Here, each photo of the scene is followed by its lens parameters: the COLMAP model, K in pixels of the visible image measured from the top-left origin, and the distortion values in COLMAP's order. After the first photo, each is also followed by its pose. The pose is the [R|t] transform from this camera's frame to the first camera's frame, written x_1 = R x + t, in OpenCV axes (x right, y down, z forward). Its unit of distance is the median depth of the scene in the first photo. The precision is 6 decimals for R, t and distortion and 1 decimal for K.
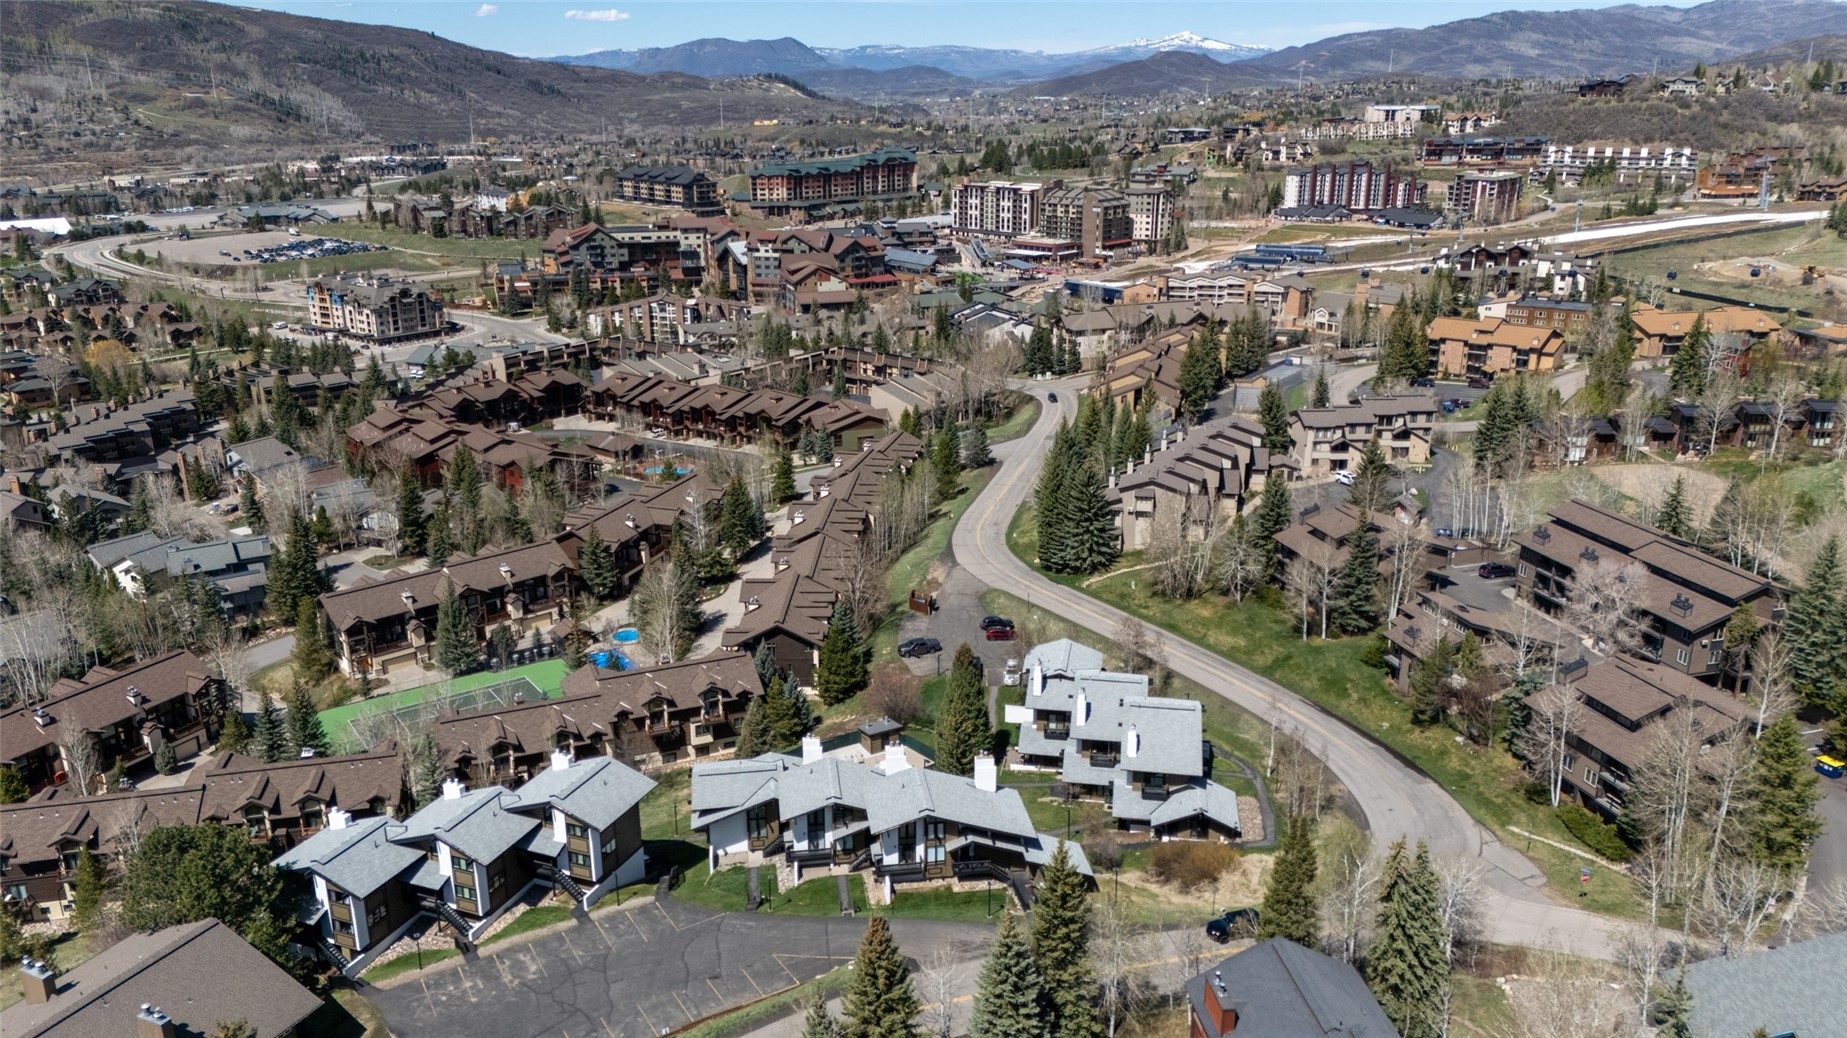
lens RADIAL K [[1383.9, 0, 923.5], [0, 1383.9, 519.0], [0, 0, 1]] dist [0.085816, -0.088382]
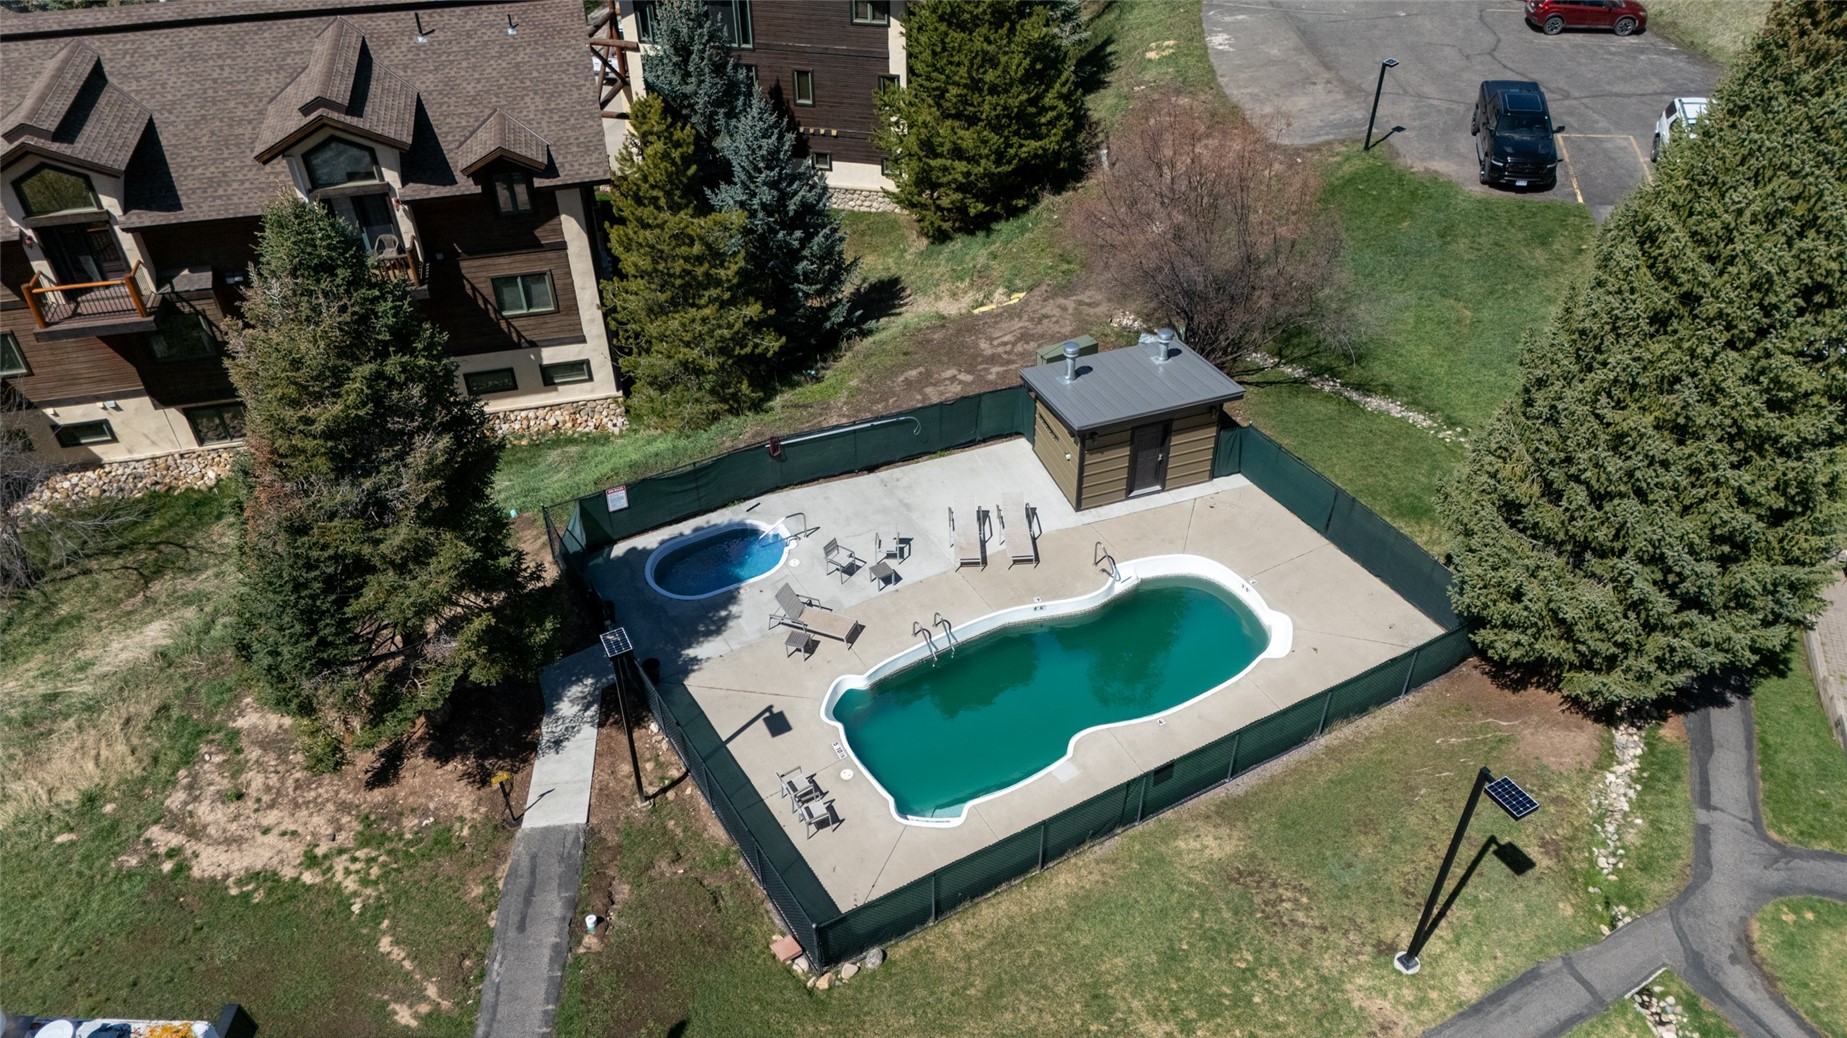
lens RADIAL K [[1383.9, 0, 923.5], [0, 1383.9, 519.0], [0, 0, 1]] dist [0.085816, -0.088382]
pose [[0.987231, 0.100391, -0.123683, -0.033653], [-0.049447, 0.931196, 0.361149, 0.094173], [0.151429, -0.350422, 0.924269, 0.783947]]
